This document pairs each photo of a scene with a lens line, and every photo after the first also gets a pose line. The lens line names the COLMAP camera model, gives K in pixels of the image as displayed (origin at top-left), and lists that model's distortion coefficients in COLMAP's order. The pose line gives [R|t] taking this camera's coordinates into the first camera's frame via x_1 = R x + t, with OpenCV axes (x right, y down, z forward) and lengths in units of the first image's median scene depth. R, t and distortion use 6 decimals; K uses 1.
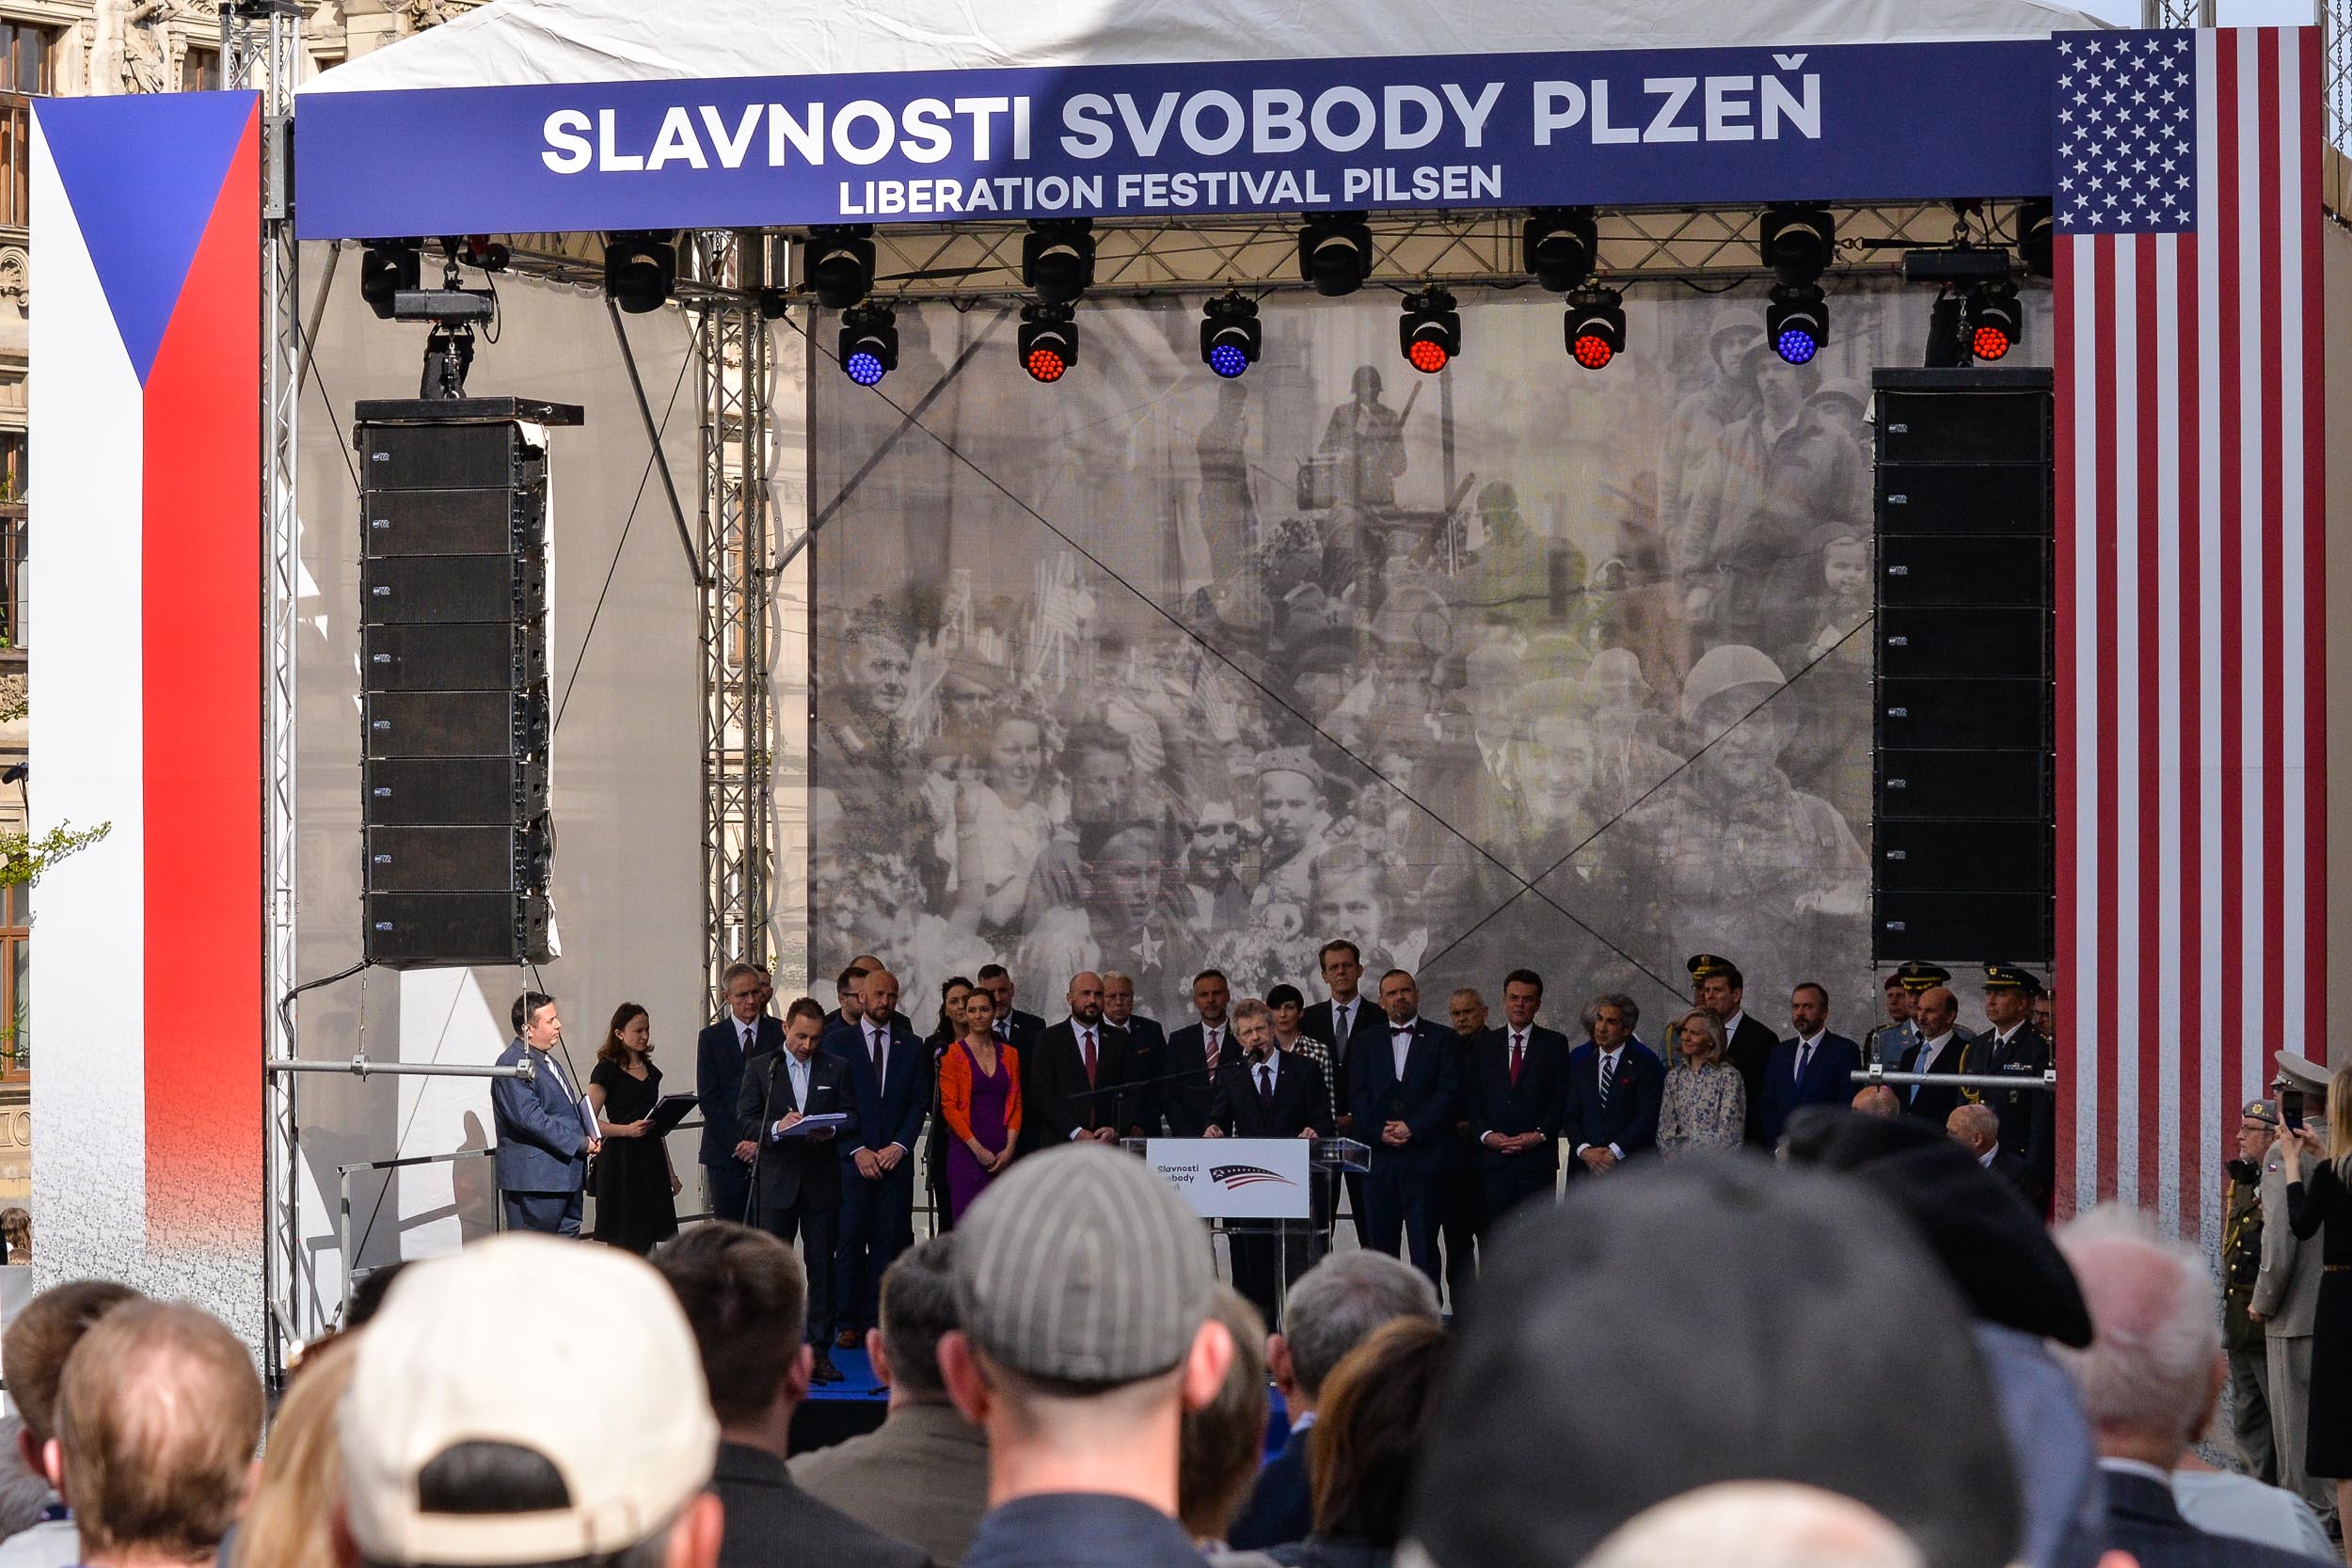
lens RADIAL K [[7323.0, 0, 1176.4], [0, 7323.0, 784.4], [0, 0, 1]] dist [-0.218241, 0.000000]
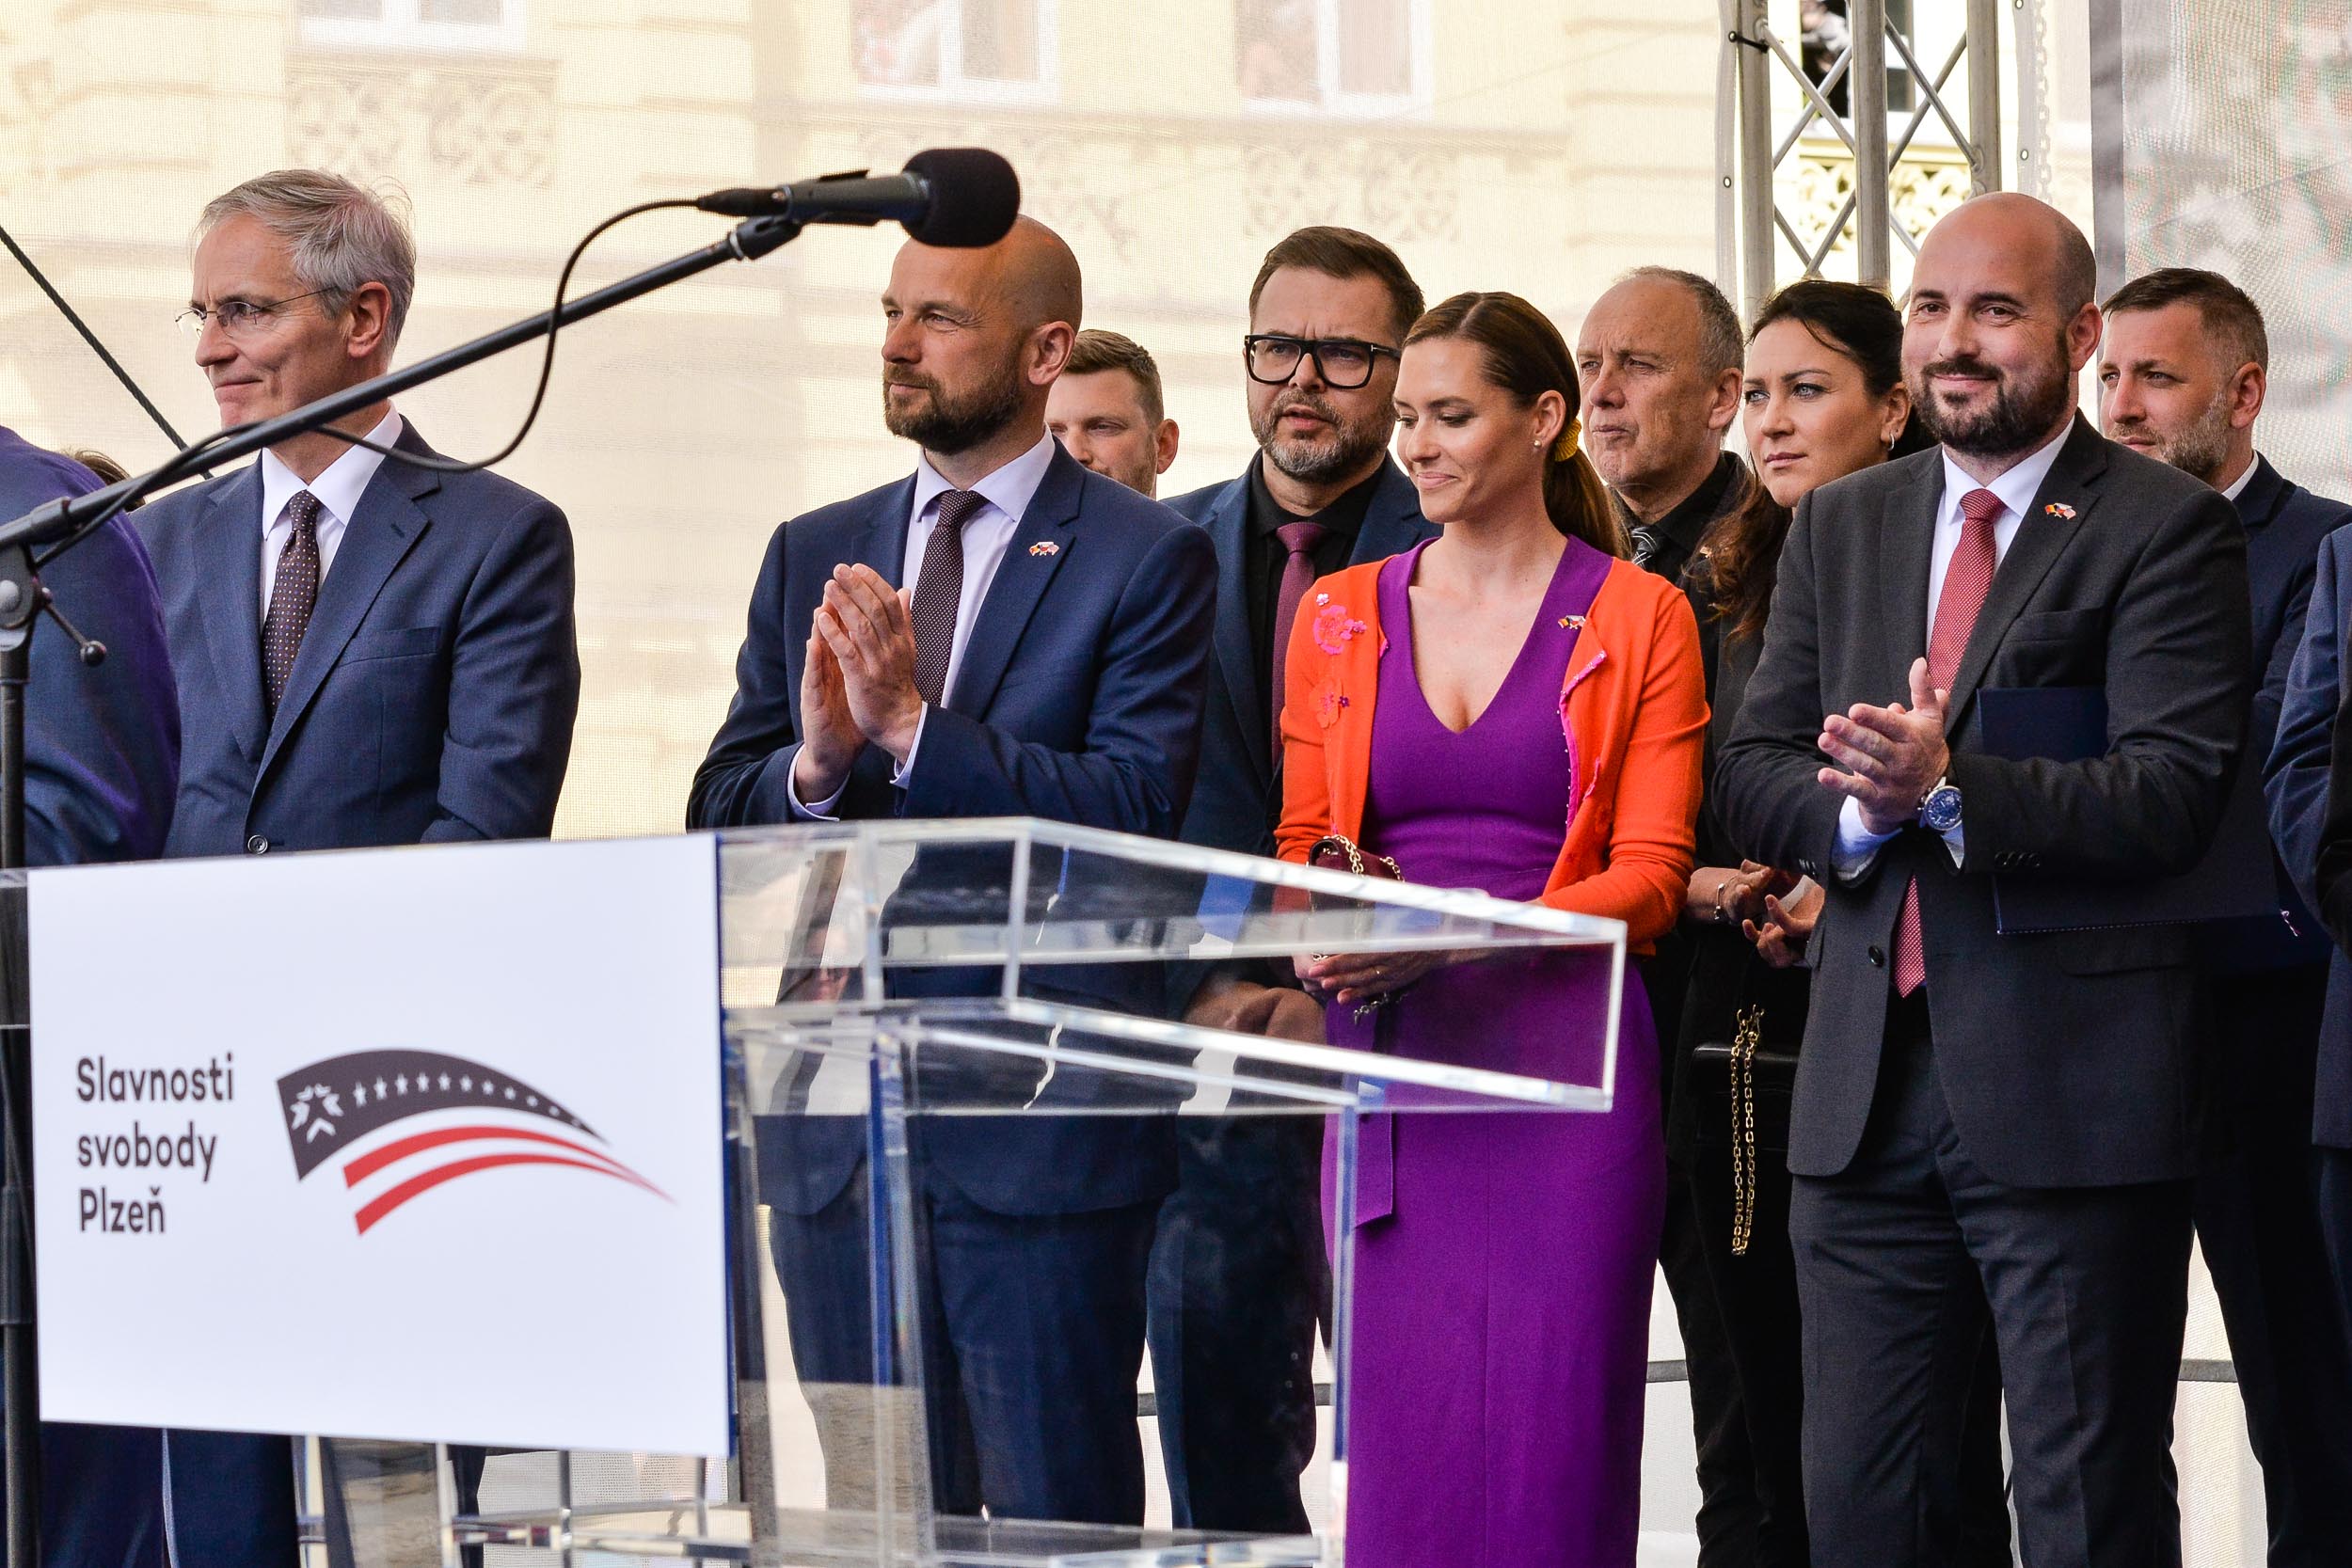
lens RADIAL K [[7754.3, 0, 1182.1], [0, 7754.3, 794.6], [0, 0, 1]] dist [0.398103, 0.000000]
pose [[0.819490, -0.023411, -0.572615, 0.084244], [0.012337, 0.999654, -0.023215, 0.042862], [0.572961, 0.011960, 0.819495, 0.755335]]
